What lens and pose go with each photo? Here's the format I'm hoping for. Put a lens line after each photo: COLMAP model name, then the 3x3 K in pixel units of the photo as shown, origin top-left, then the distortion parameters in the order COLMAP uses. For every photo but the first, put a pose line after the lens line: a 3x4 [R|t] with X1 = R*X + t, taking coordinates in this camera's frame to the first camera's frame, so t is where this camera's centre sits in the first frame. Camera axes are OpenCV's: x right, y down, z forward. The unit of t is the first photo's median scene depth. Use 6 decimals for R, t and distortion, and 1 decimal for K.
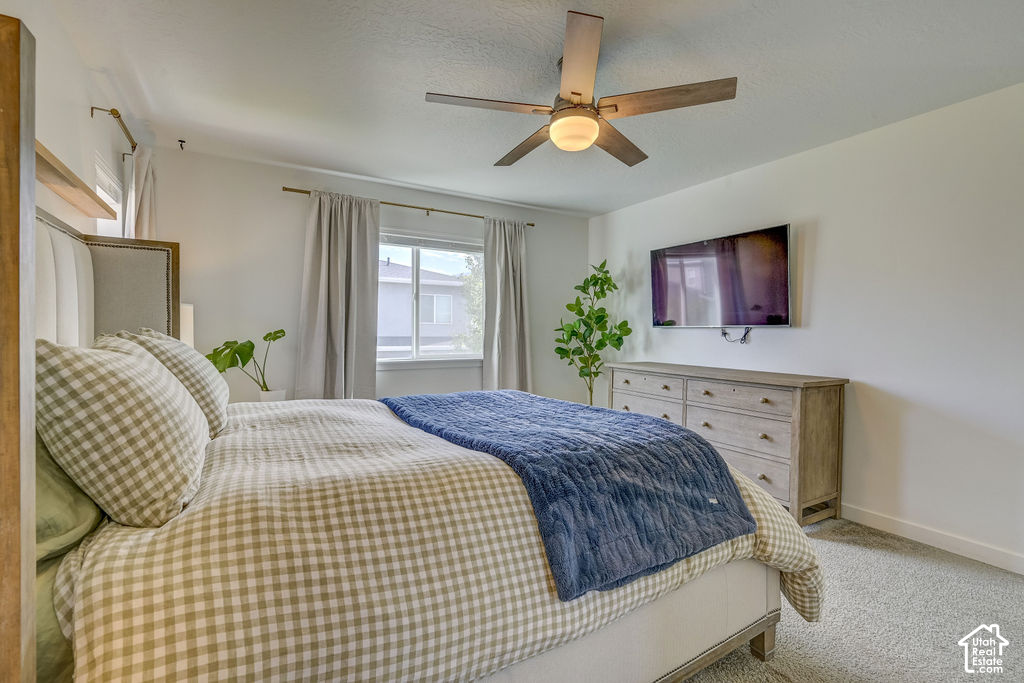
lens RADIAL K [[453.5, 0, 513.4], [0, 453.5, 339.7], [0, 0, 1]] dist [-0.000973, 0.000440]
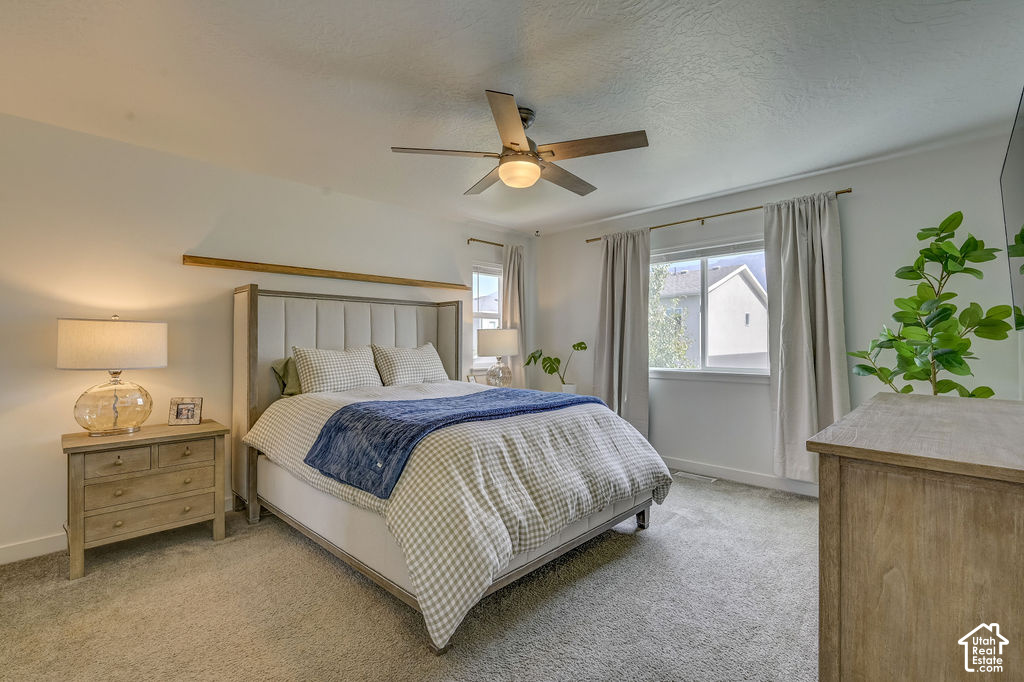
lens RADIAL K [[453.5, 0, 513.4], [0, 453.5, 339.2], [0, 0, 1]] dist [-0.000973, 0.000440]
pose [[0.257123, -0.014727, -0.966267, 0.672082], [-0.019733, 0.999595, -0.020485, 0.000906], [0.966177, 0.024334, 0.256728, 0.374954]]
